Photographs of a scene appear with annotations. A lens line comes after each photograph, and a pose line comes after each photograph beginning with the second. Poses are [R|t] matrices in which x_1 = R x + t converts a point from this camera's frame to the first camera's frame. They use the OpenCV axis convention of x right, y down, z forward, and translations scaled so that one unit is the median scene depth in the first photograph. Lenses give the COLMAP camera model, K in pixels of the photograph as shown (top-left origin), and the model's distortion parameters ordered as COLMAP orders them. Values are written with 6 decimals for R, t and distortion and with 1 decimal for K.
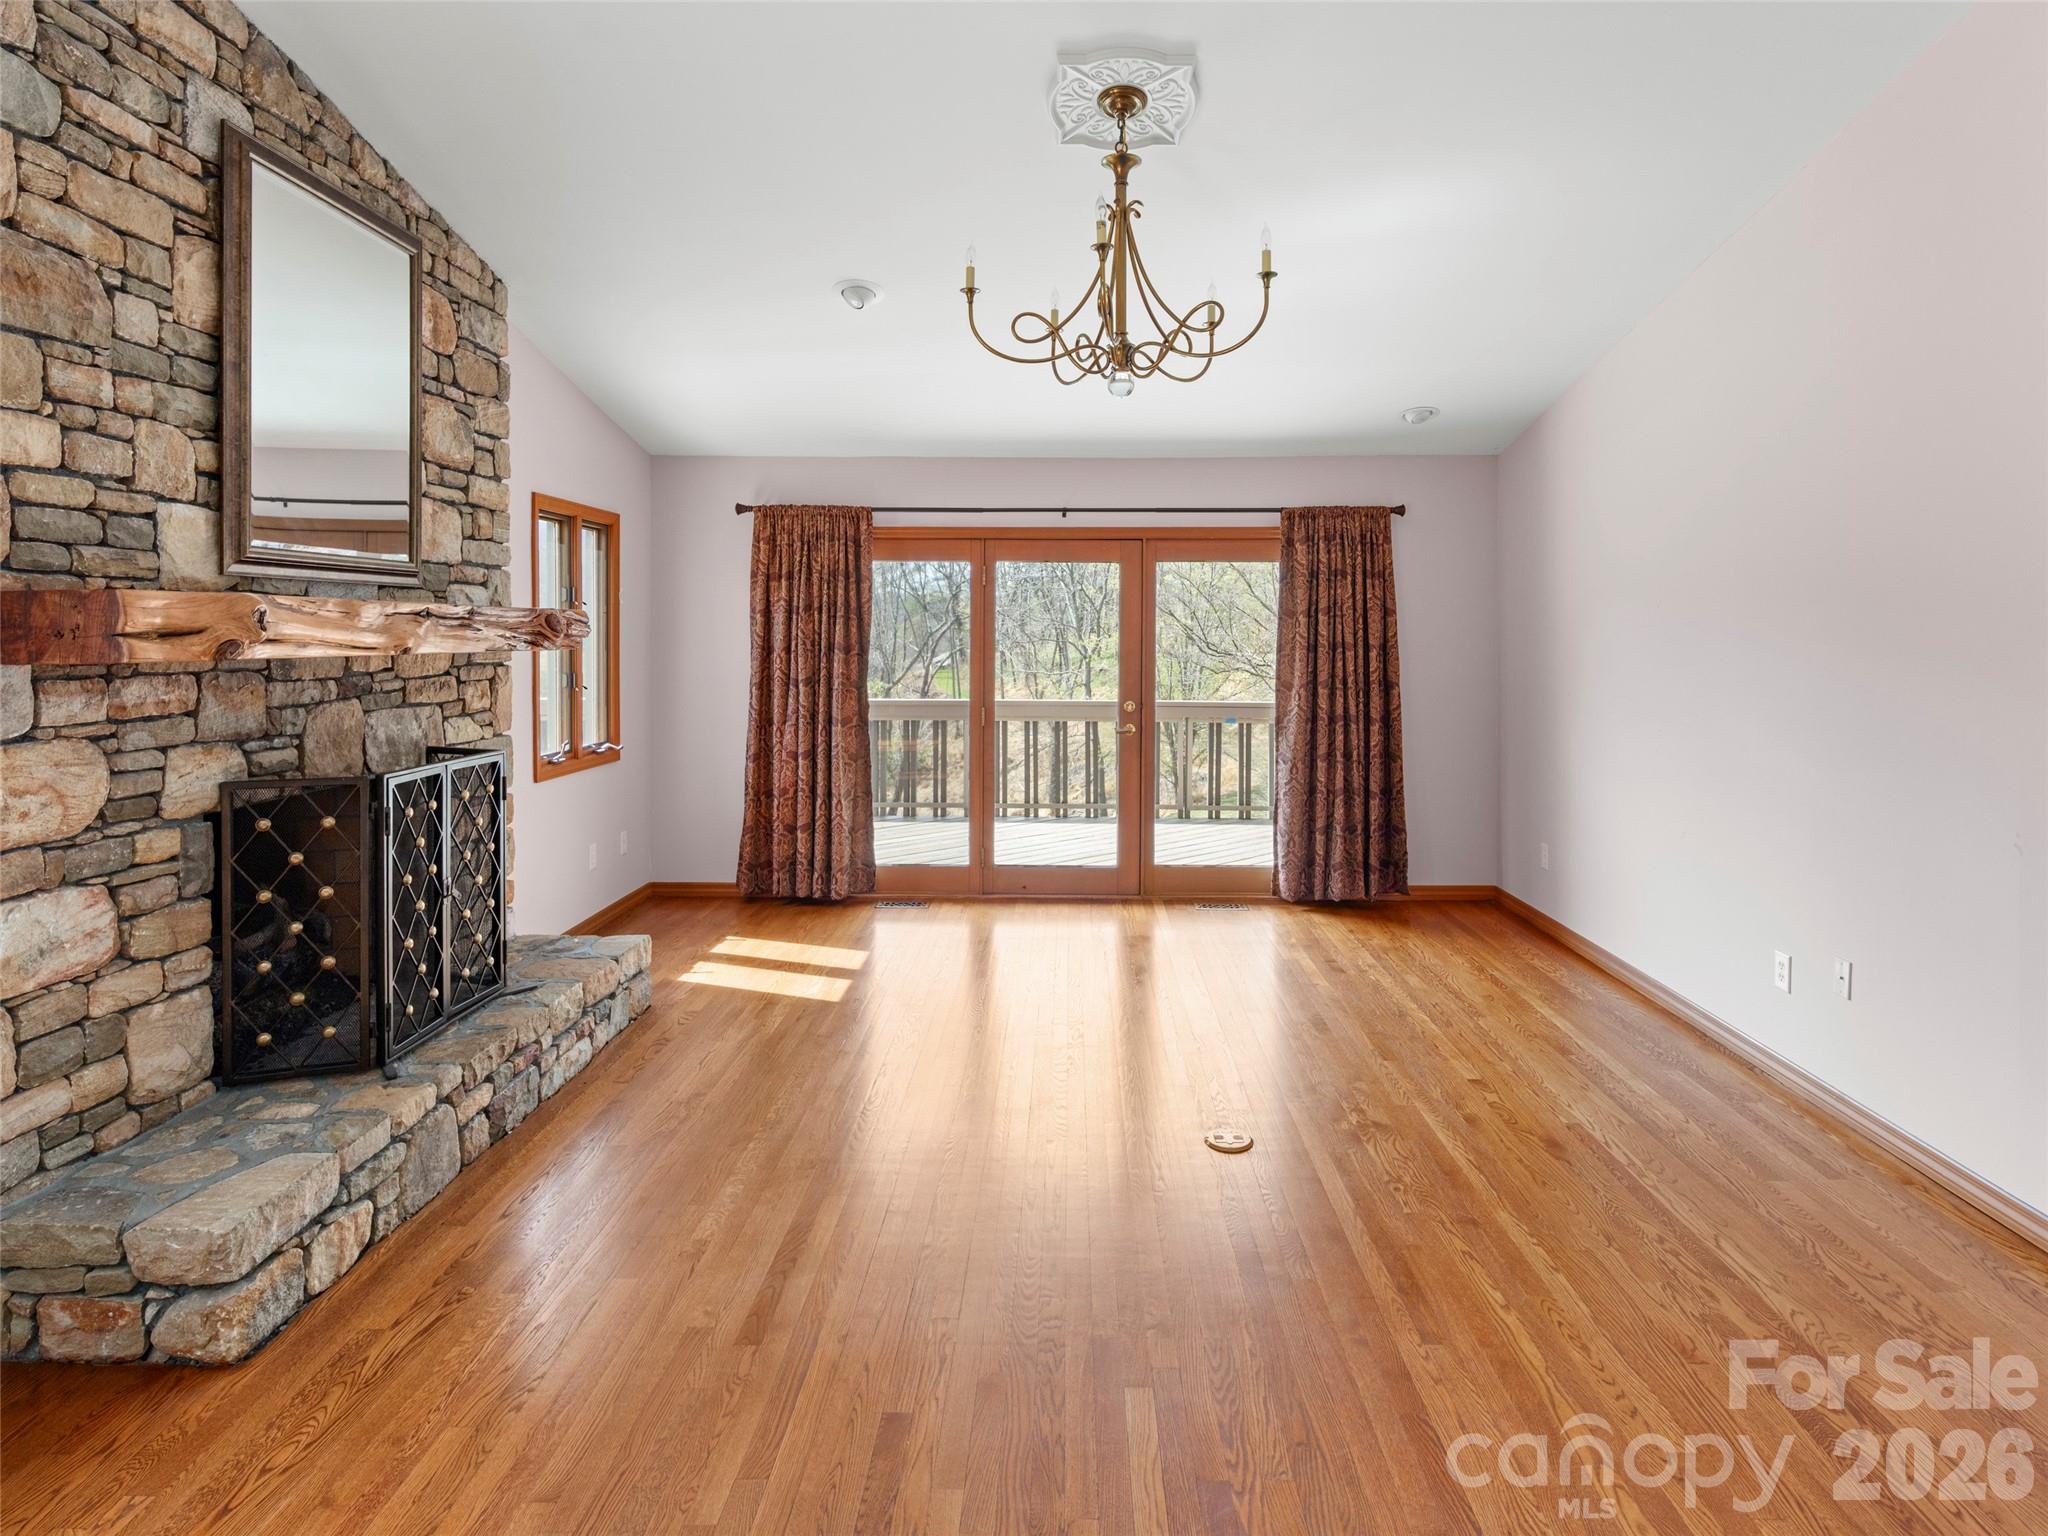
lens RADIAL K [[1141.2, 0, 1050.6], [0, 1141.2, 643.3], [0, 0, 1]] dist [-0.000817, -0.000614]
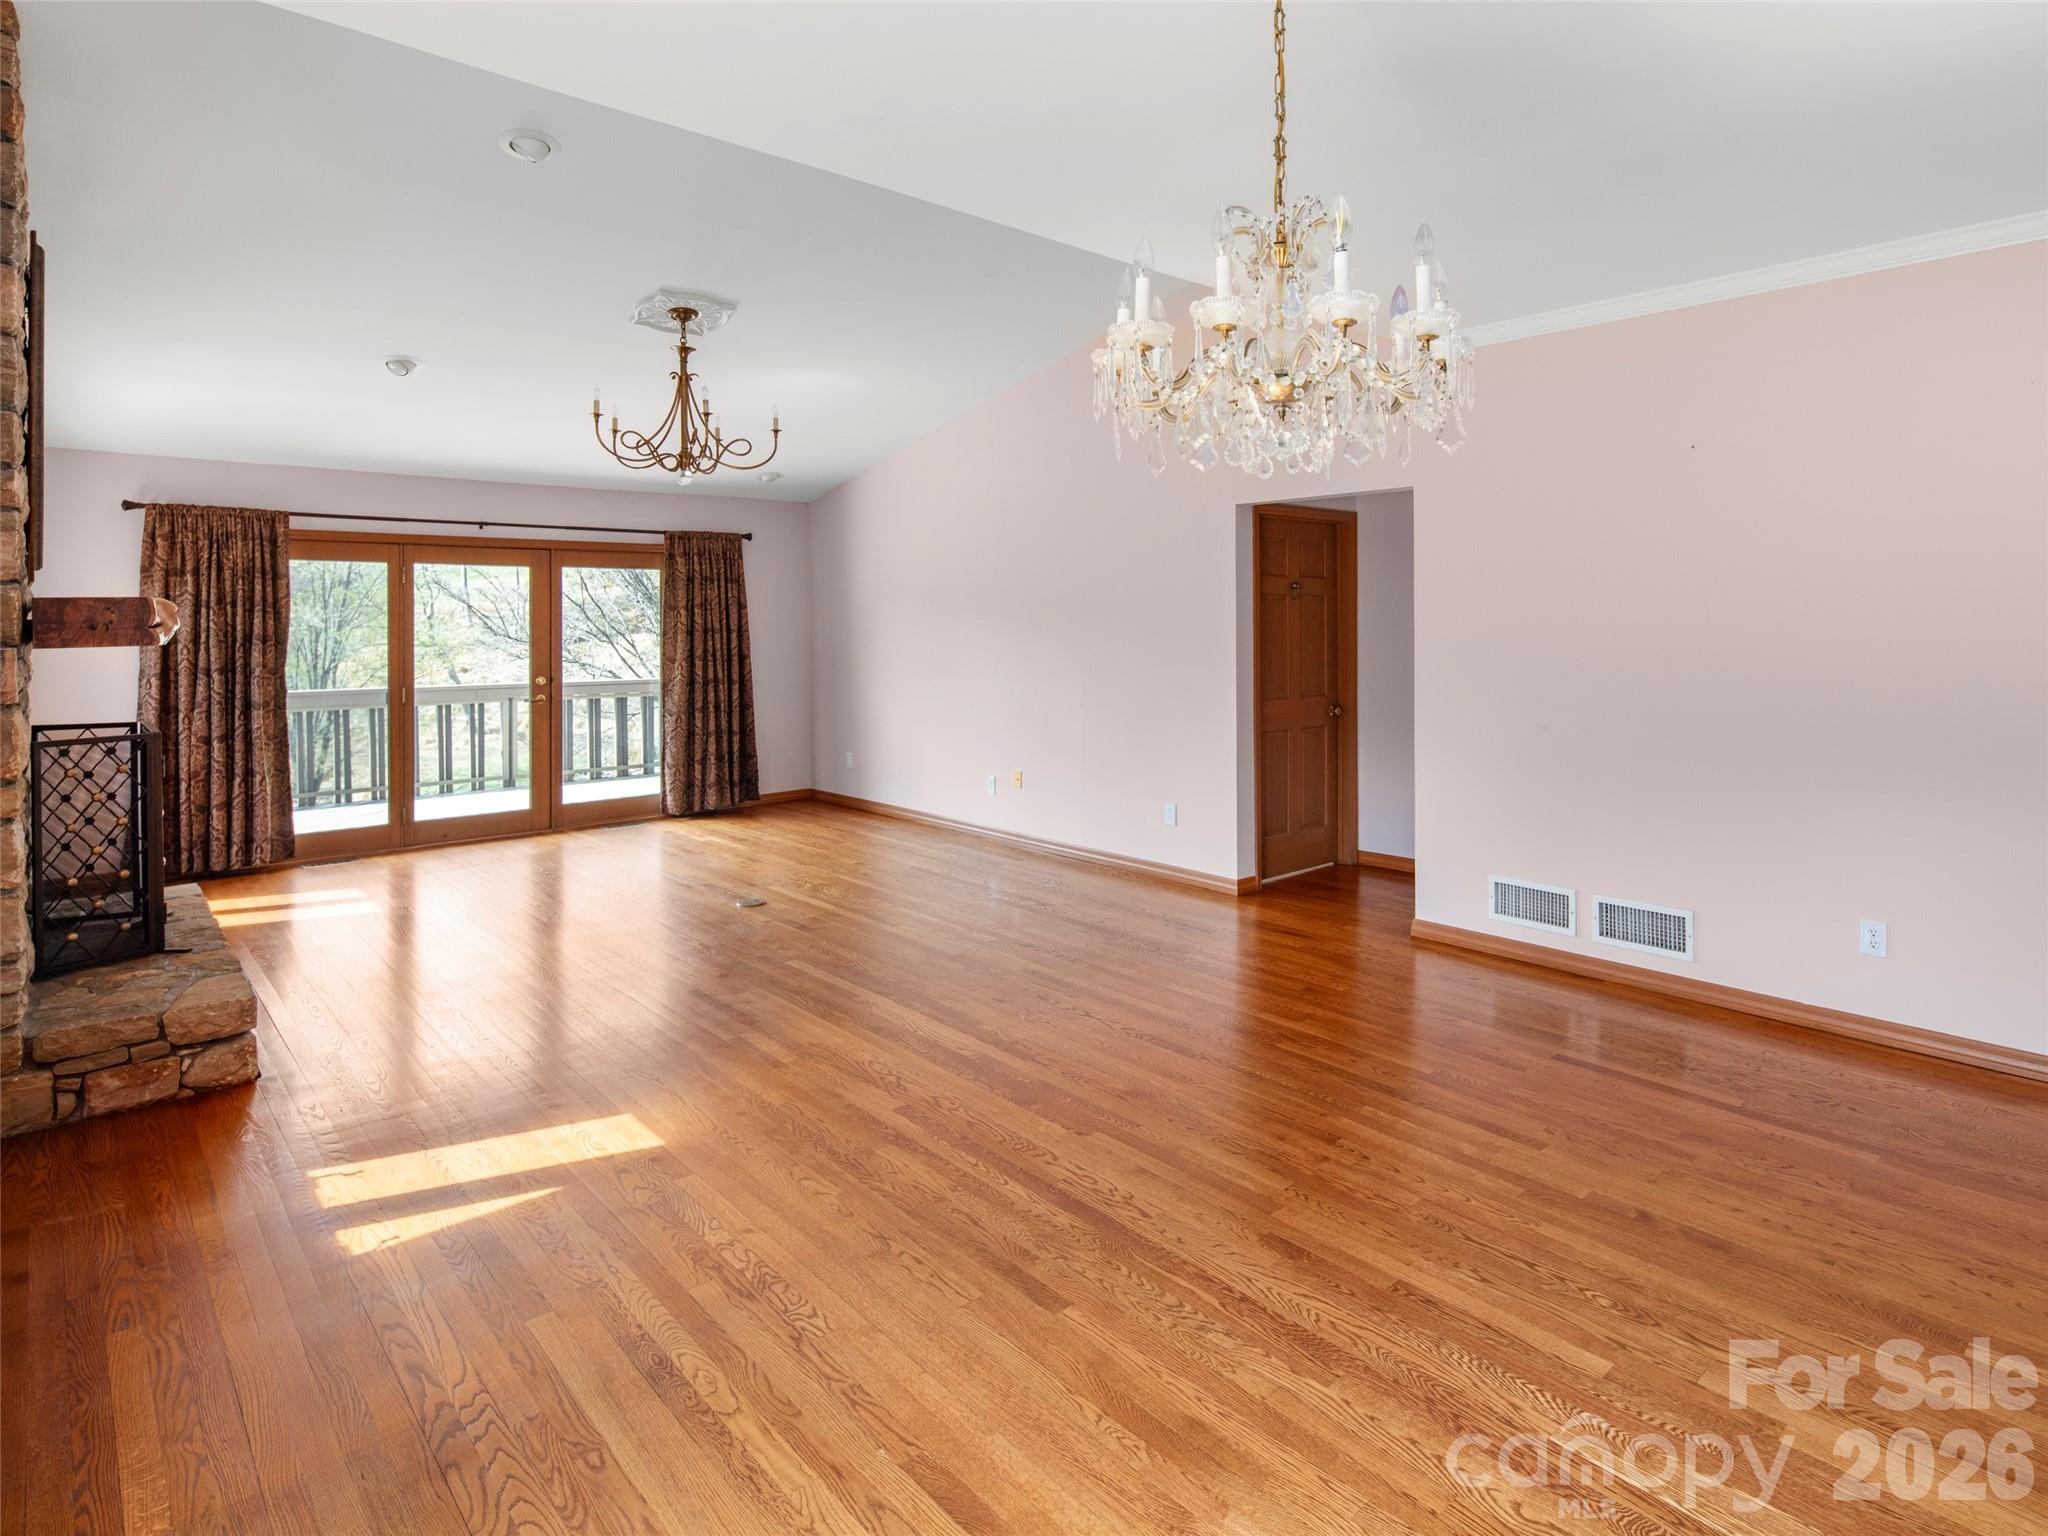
lens RADIAL K [[1141.2, 0, 1050.6], [0, 1141.2, 643.3], [0, 0, 1]] dist [-0.000817, -0.000614]
pose [[0.766848, -0.020116, 0.641513, -0.325174], [0.013773, 0.999794, 0.014886, 0.002851], [-0.641680, -0.002580, 0.766968, -0.353369]]
